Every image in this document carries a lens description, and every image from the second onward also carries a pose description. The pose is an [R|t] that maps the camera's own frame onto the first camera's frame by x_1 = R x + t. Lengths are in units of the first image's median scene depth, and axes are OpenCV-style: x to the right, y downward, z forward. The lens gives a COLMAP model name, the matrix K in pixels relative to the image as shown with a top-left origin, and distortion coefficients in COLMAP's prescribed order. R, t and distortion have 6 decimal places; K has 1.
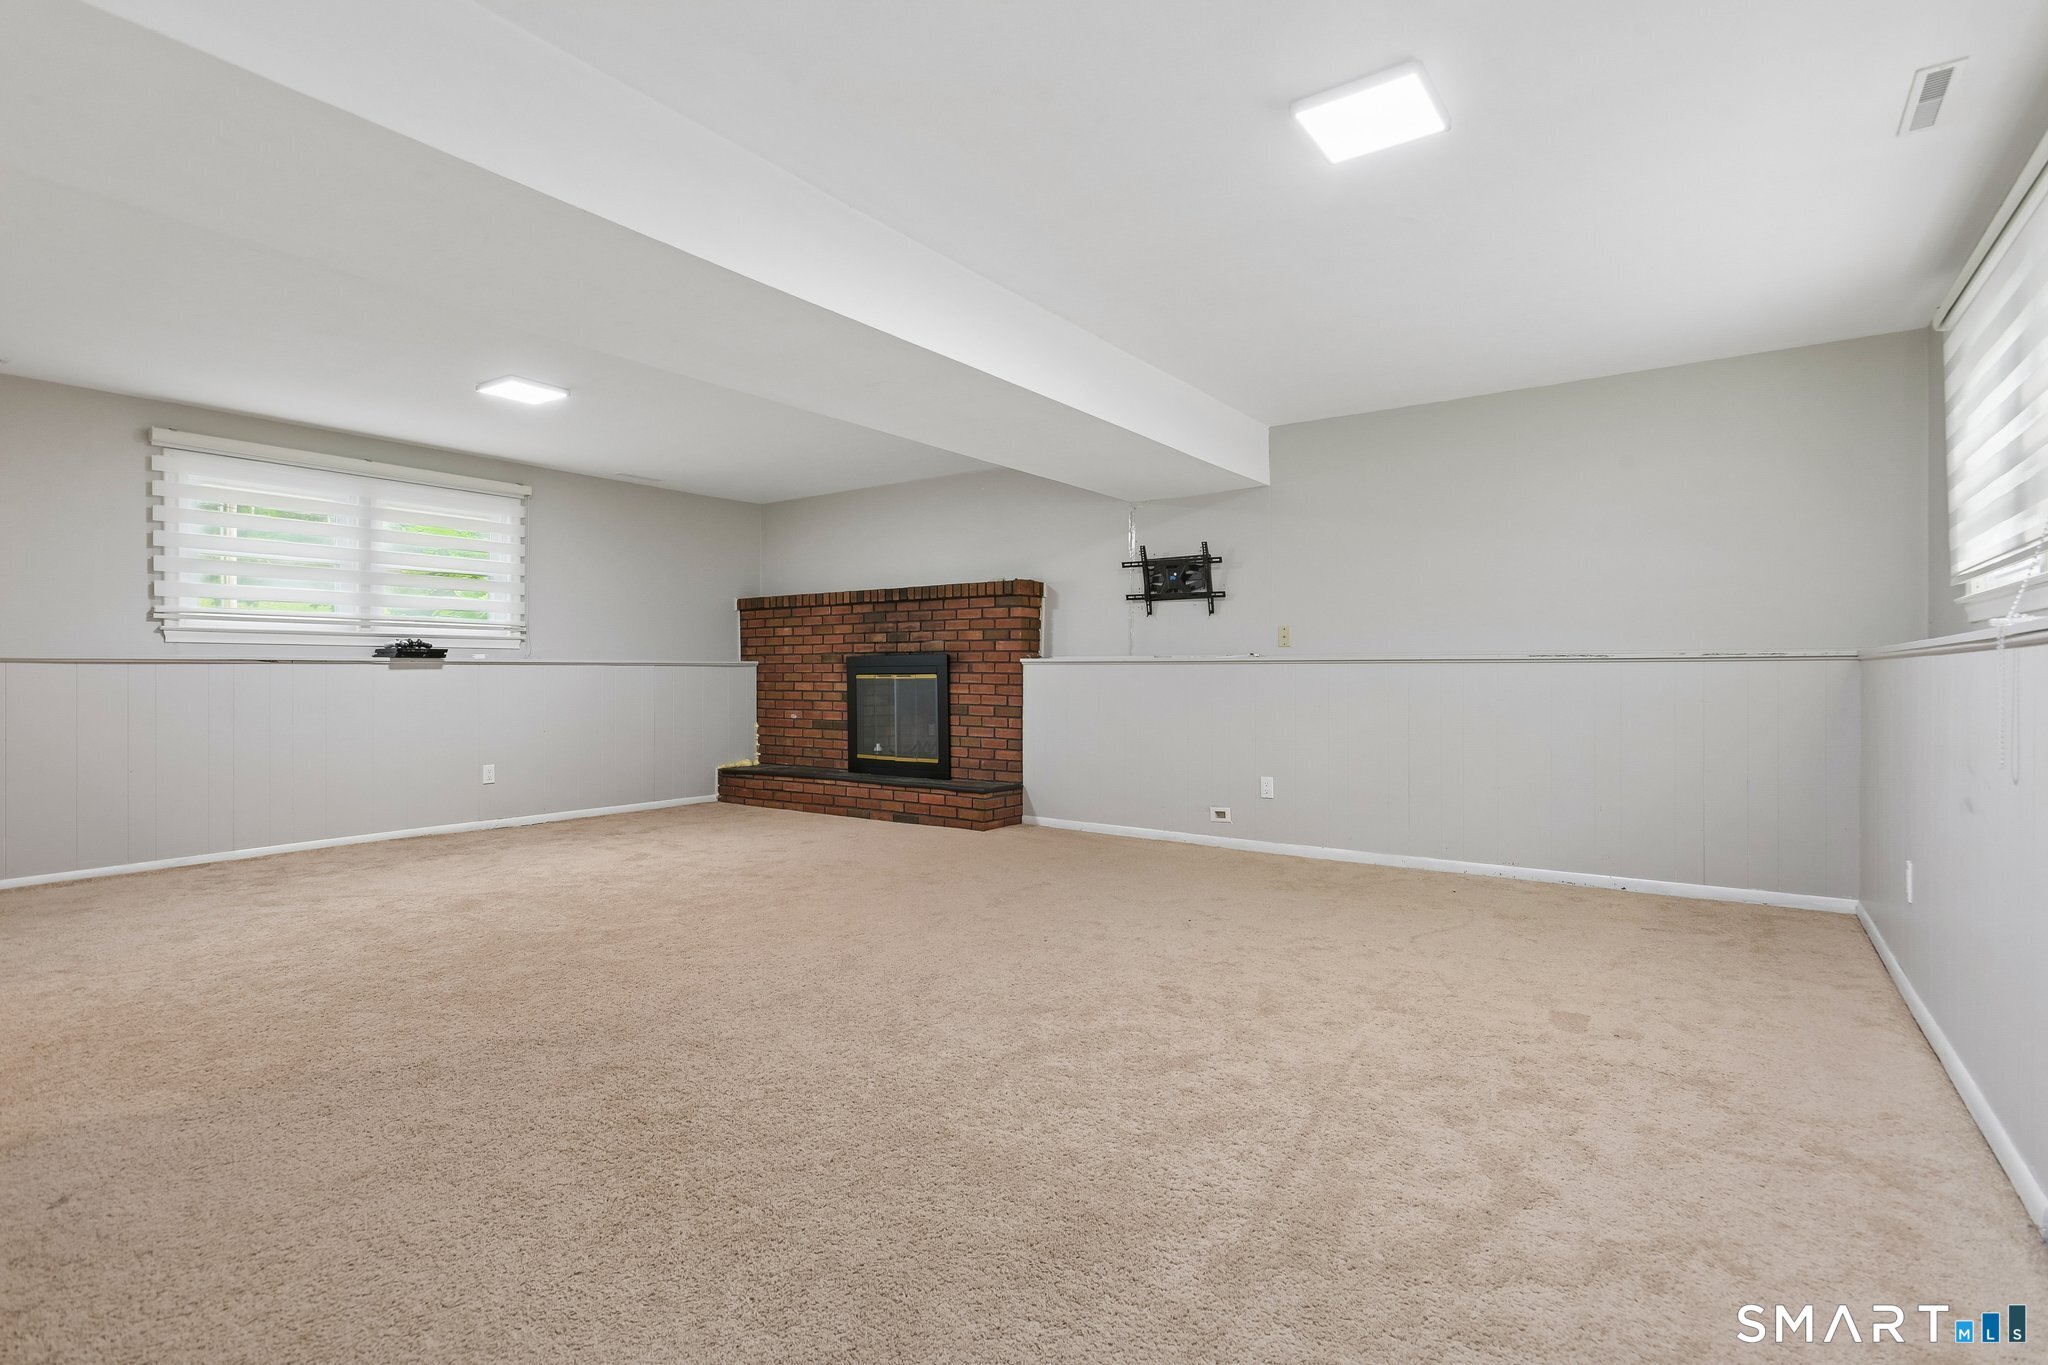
lens RADIAL K [[973.9, 0, 1028.6], [0, 973.9, 676.5], [0, 0, 1]] dist [-0.001086, 0.001401]
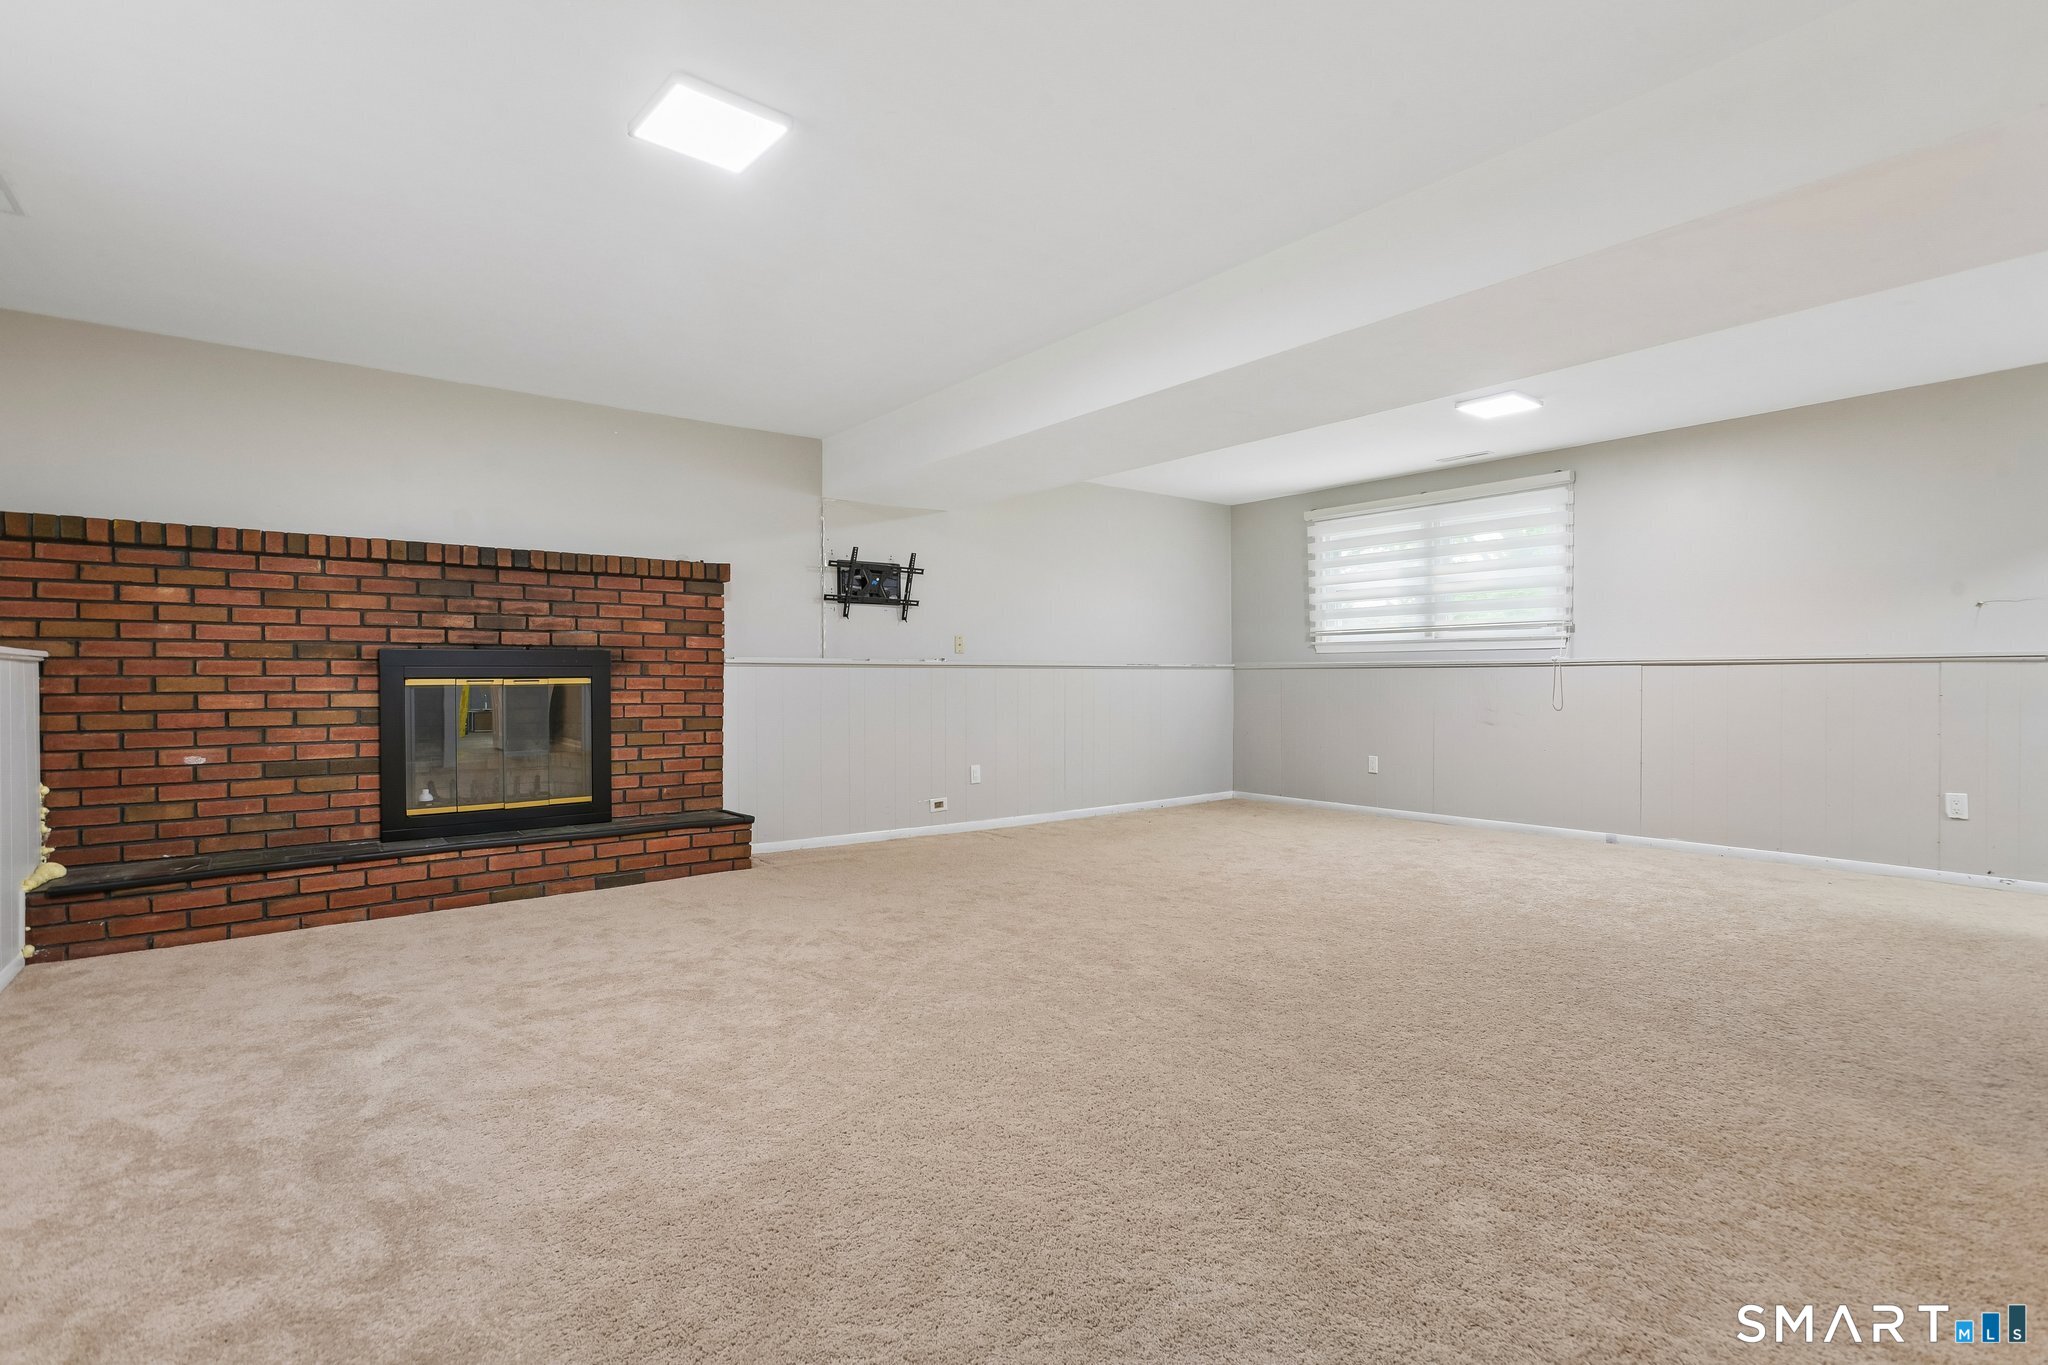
lens RADIAL K [[973.9, 0, 1028.6], [0, 973.9, 676.5], [0, 0, 1]] dist [-0.001086, 0.001401]
pose [[0.297081, -0.001849, 0.954850, -0.684563], [0.003431, 0.999994, 0.000869, -0.002948], [-0.954846, 0.003018, 0.297086, 0.478126]]
